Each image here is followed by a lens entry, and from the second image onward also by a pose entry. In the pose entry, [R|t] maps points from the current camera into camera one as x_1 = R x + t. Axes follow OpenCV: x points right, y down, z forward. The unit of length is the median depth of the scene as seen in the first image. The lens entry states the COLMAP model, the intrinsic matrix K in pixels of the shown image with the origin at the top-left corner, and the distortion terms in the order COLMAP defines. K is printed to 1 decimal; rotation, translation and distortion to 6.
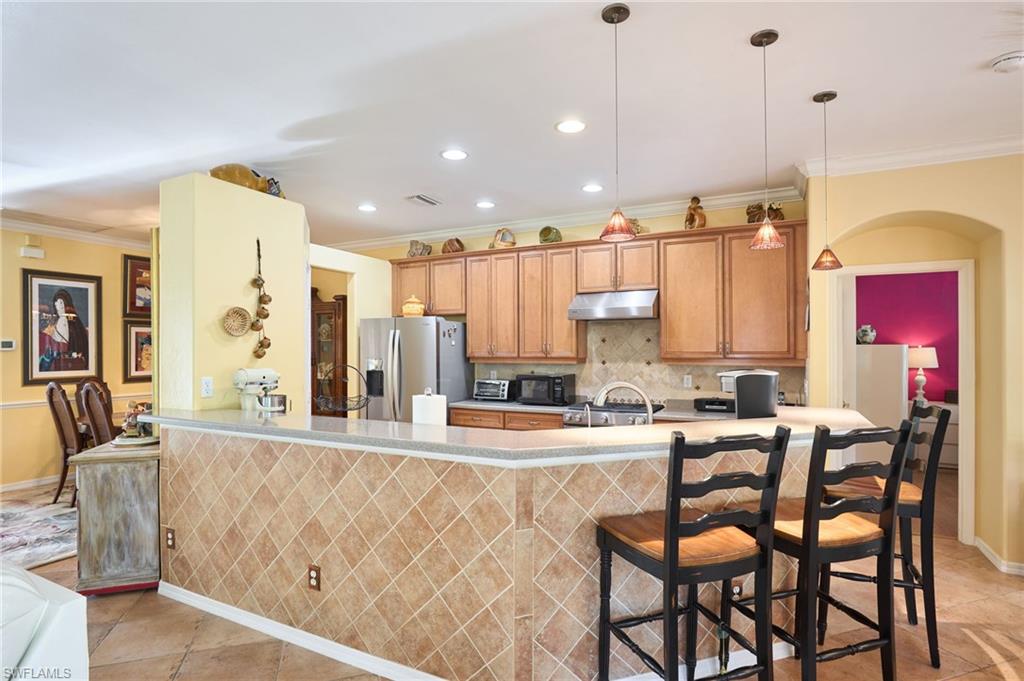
lens RADIAL K [[528.0, 0, 529.2], [0, 528.0, 352.3], [0, 0, 1]] dist [-0.017381, 0.000223]
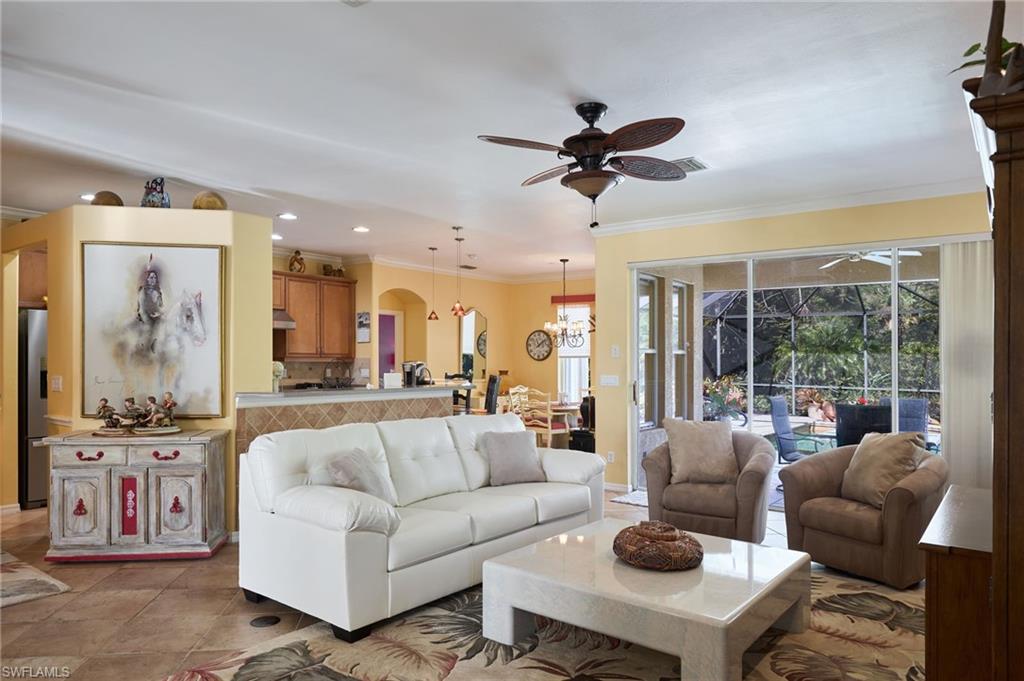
lens RADIAL K [[668.4, 0, 520.4], [0, 668.4, 364.3], [0, 0, 1]] dist [0.002140, 0.001432]
pose [[0.170633, -0.004093, 0.985326, -1.633388], [-0.005041, 0.999975, 0.005026, 0.020537], [-0.985322, -0.005825, 0.170608, 0.046170]]
